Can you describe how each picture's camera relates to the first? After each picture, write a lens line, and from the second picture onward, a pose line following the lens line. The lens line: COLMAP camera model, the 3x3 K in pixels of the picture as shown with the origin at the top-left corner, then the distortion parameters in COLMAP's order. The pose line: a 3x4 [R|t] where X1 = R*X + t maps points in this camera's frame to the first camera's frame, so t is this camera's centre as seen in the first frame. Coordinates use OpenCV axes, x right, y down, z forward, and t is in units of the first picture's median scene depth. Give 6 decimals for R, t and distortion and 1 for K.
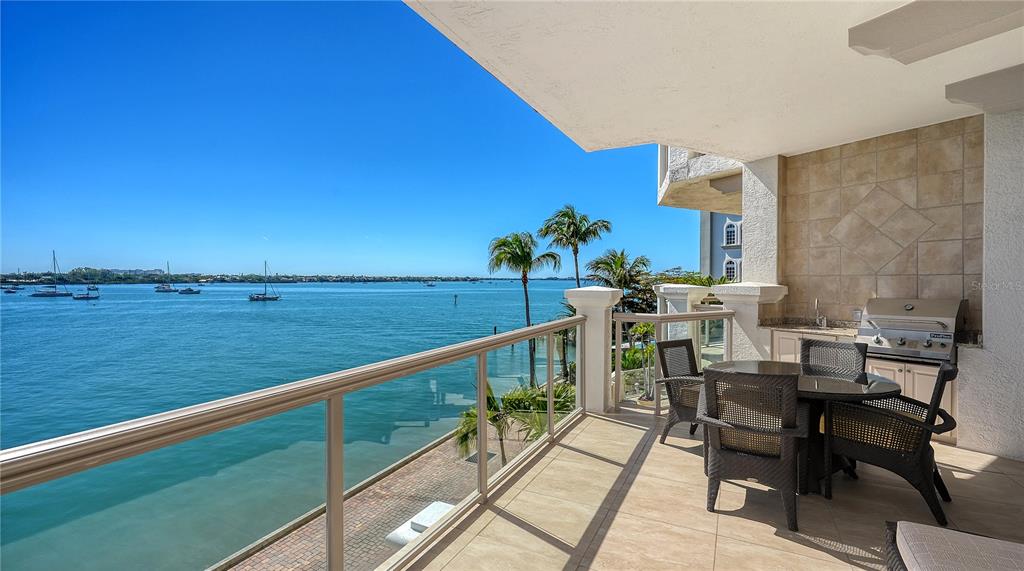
lens RADIAL K [[435.7, 0, 518.3], [0, 435.7, 281.8], [0, 0, 1]] dist [0.001600, 0.001308]
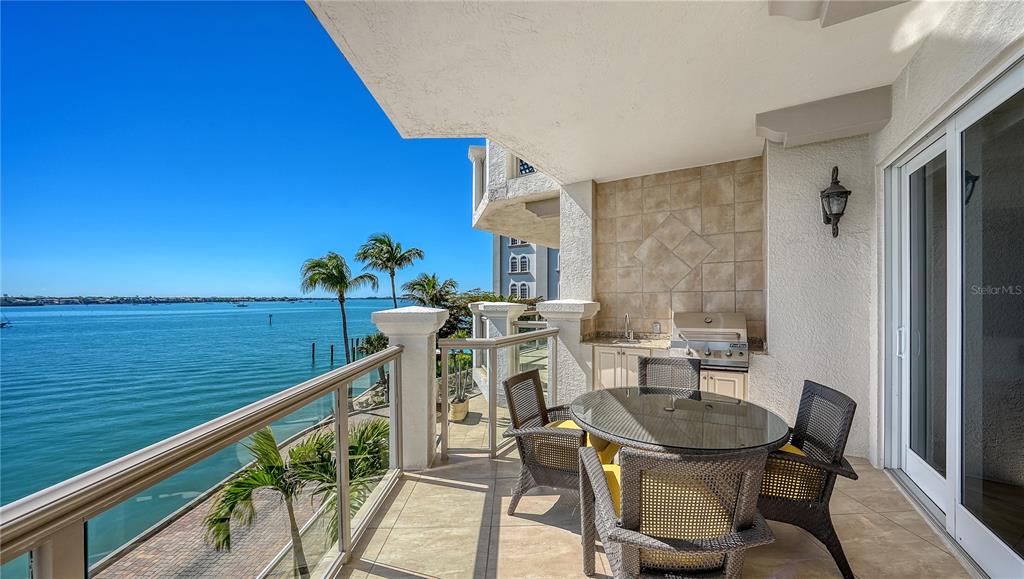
lens RADIAL K [[327.0, 0, 526.1], [0, 327.0, 295.4], [0, 0, 1]] dist [-0.015106, 0.000151]
pose [[0.868795, -0.005079, 0.495147, 0.058603], [0.011826, 0.999875, -0.010494, -0.001774], [-0.495032, 0.014972, 0.868746, 0.380981]]
